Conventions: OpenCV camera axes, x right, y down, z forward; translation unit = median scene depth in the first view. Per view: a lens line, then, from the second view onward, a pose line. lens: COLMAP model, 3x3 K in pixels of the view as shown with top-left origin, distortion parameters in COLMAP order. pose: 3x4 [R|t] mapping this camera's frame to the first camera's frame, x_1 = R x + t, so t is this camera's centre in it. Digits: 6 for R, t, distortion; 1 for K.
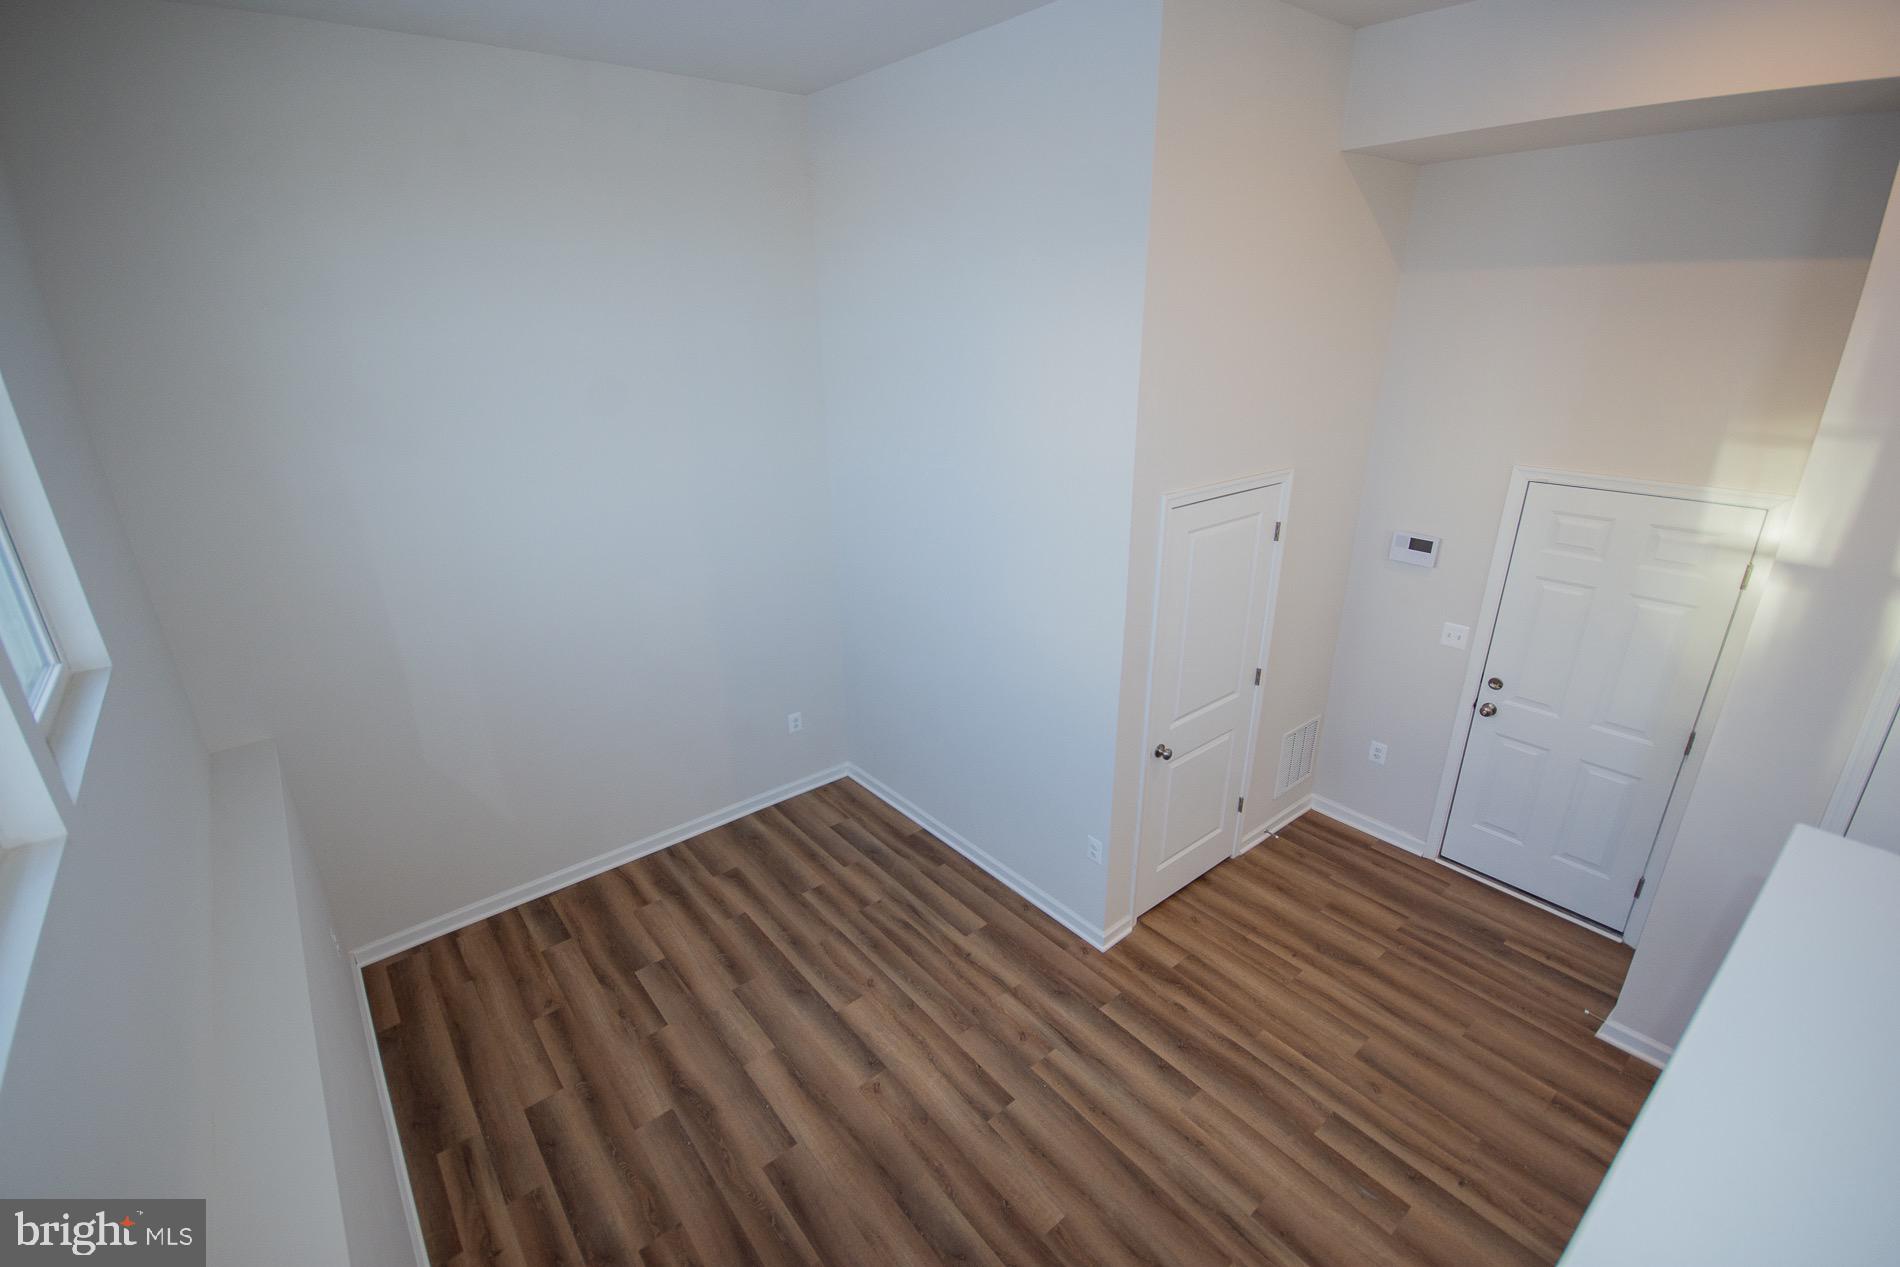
lens RADIAL K [[833.9, 0, 950.0], [0, 833.9, 633.5], [0, 0, 1]] dist [0.000815, -0.000191]
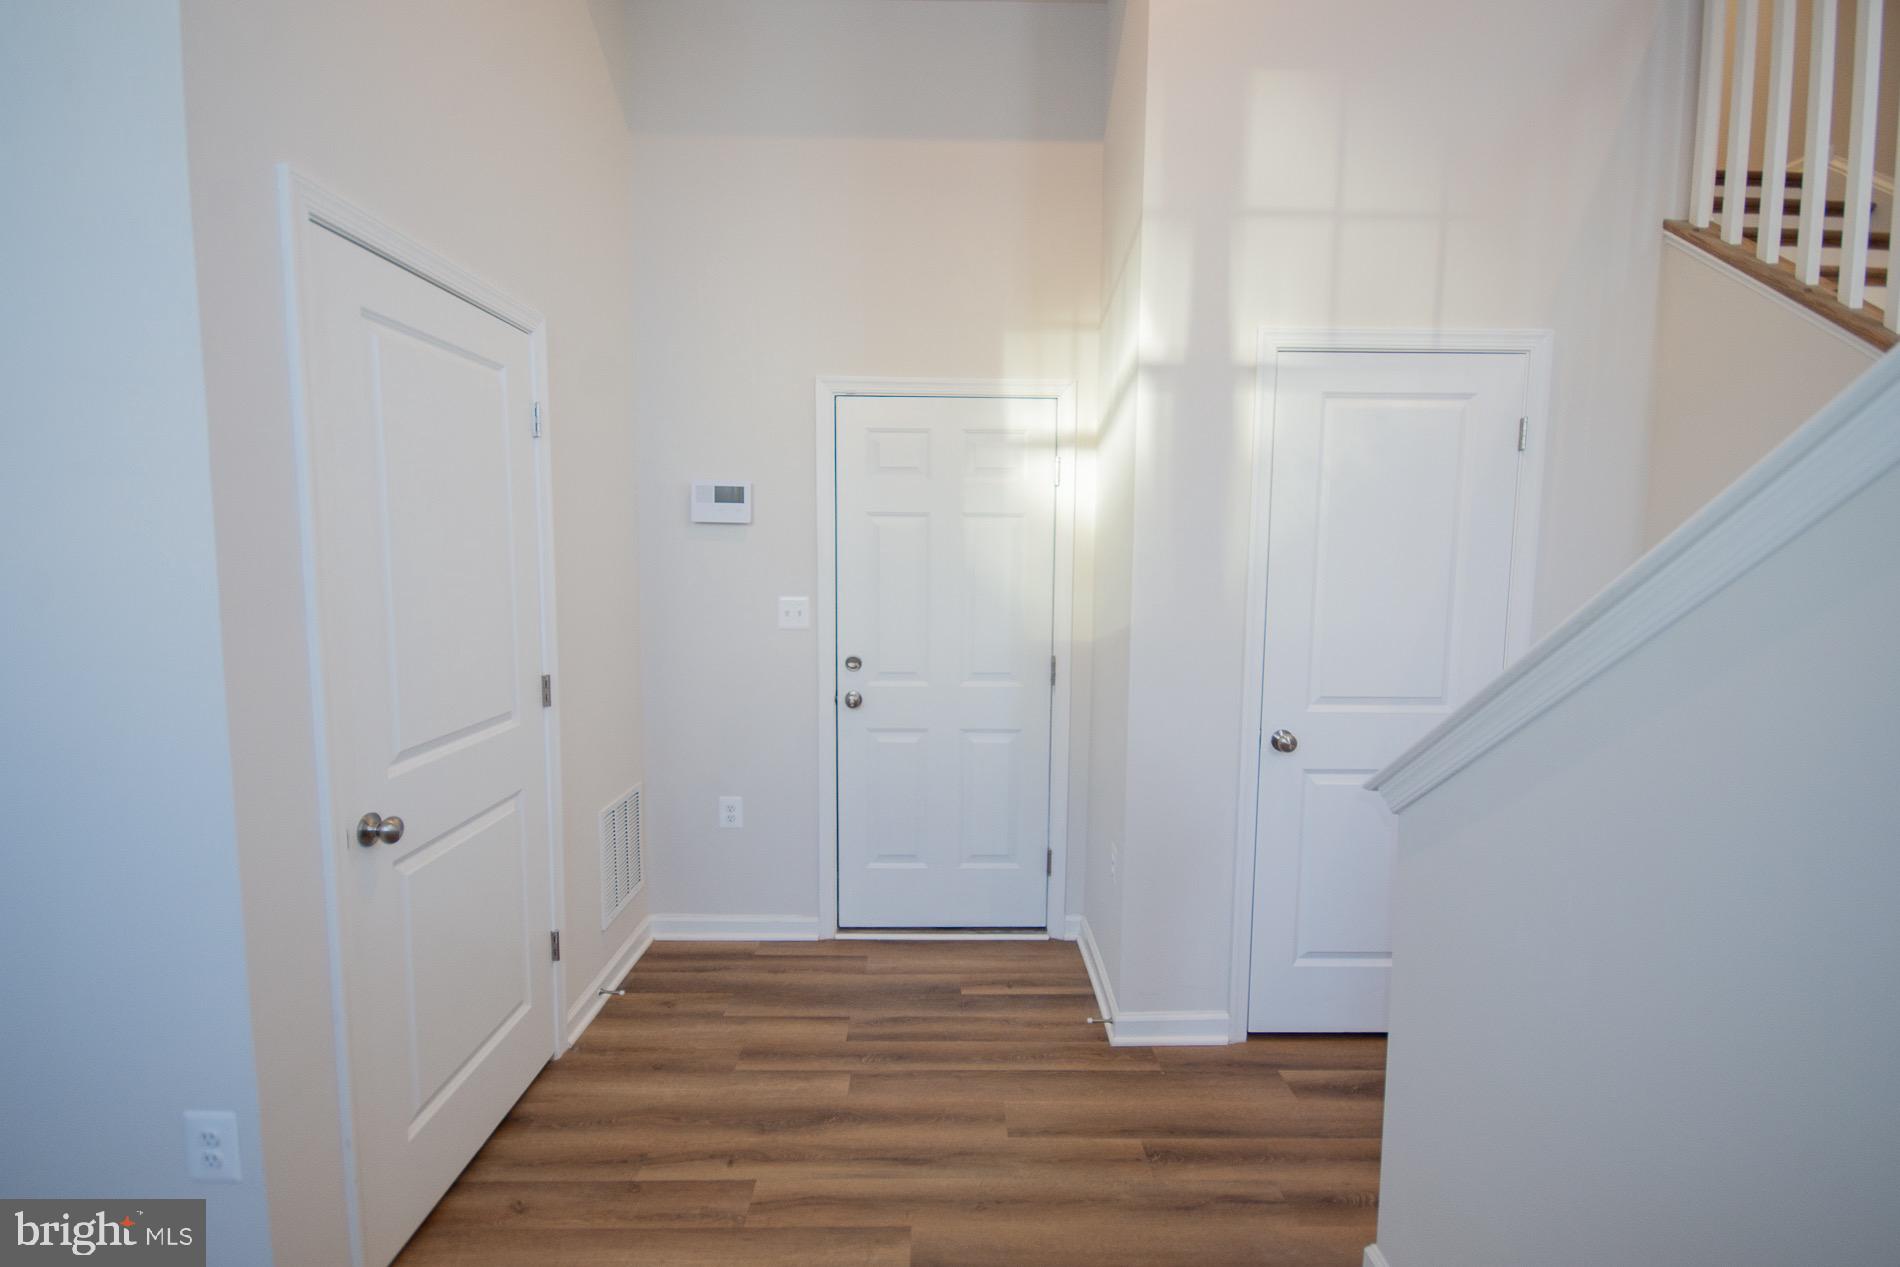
lens RADIAL K [[865.9, 0, 944.4], [0, 865.9, 644.7], [0, 0, 1]] dist [0.001230, 0.000092]
pose [[0.628334, -0.066099, 0.775130, 0.099400], [0.264236, 0.955281, -0.132733, 0.187561], [-0.731693, 0.288218, 0.617701, 0.484013]]
